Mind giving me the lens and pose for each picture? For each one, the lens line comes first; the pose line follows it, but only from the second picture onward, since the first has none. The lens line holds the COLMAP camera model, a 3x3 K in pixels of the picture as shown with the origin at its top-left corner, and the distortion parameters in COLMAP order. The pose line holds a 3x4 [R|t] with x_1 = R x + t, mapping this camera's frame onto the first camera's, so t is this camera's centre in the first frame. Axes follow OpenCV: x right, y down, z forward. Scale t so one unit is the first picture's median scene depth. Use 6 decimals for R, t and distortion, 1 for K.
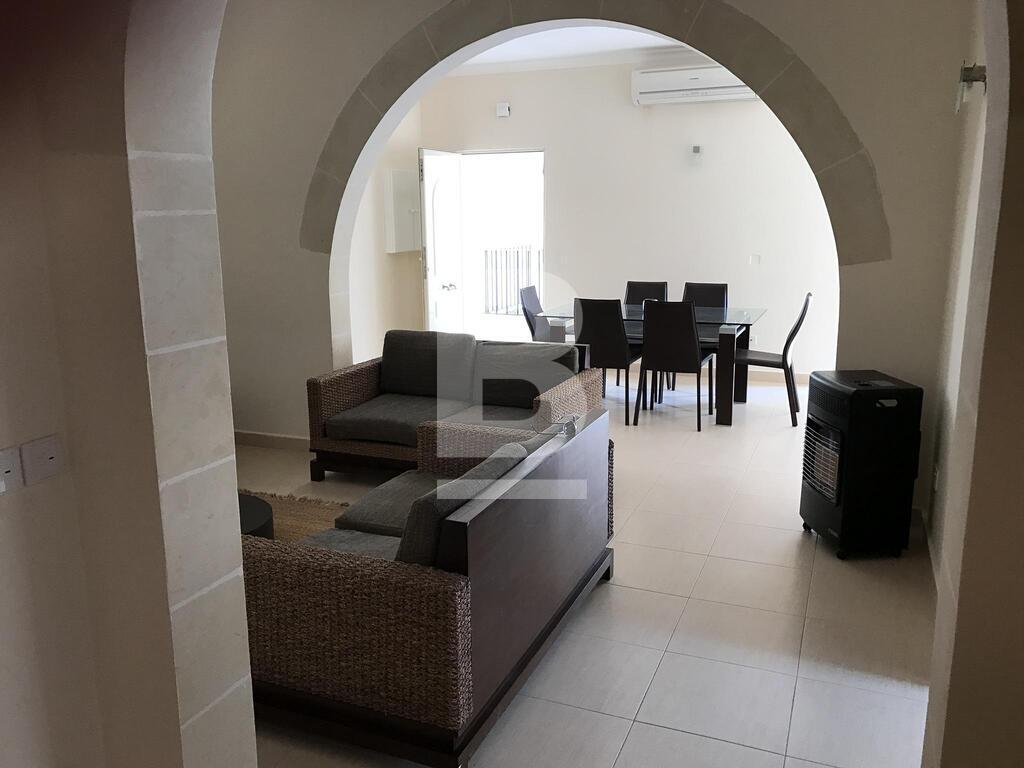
lens RADIAL K [[823.6, 0, 511.1], [0, 823.6, 356.1], [0, 0, 1]] dist [0.003856, 0.000804]
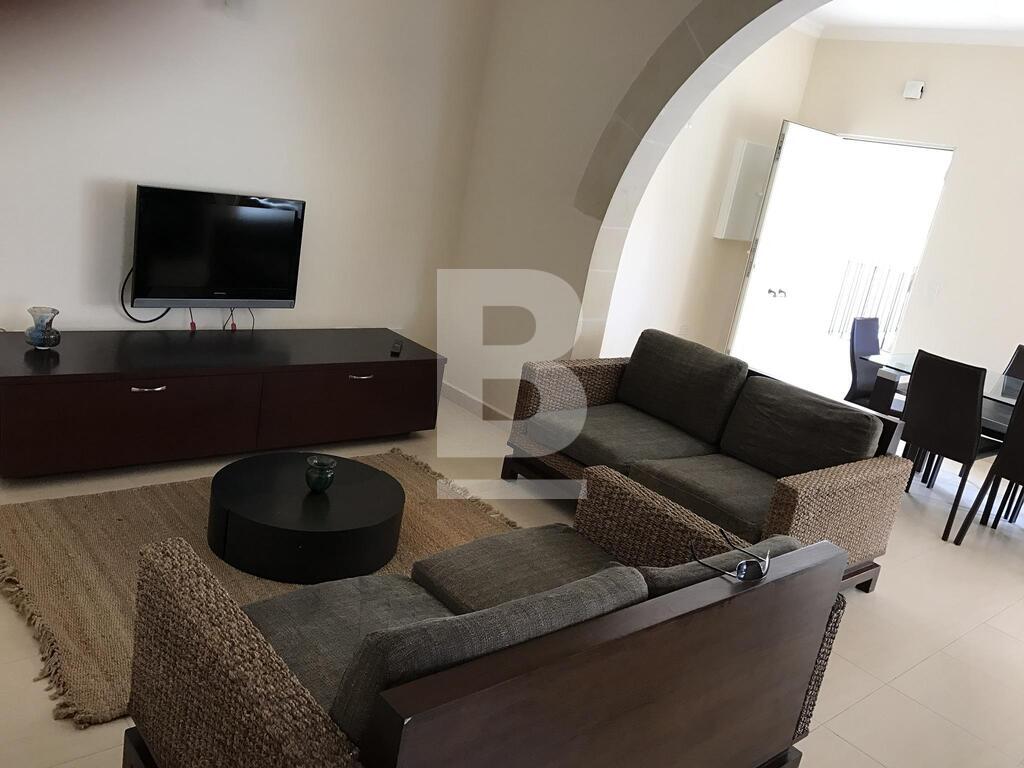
lens RADIAL K [[823.6, 0, 511.1], [0, 823.6, 356.1], [0, 0, 1]] dist [0.003856, 0.000804]
pose [[0.871888, 0.269816, -0.408669, 0.061219], [-0.255923, 0.962545, 0.089496, -0.037232], [0.417510, 0.026558, 0.908284, 0.182218]]
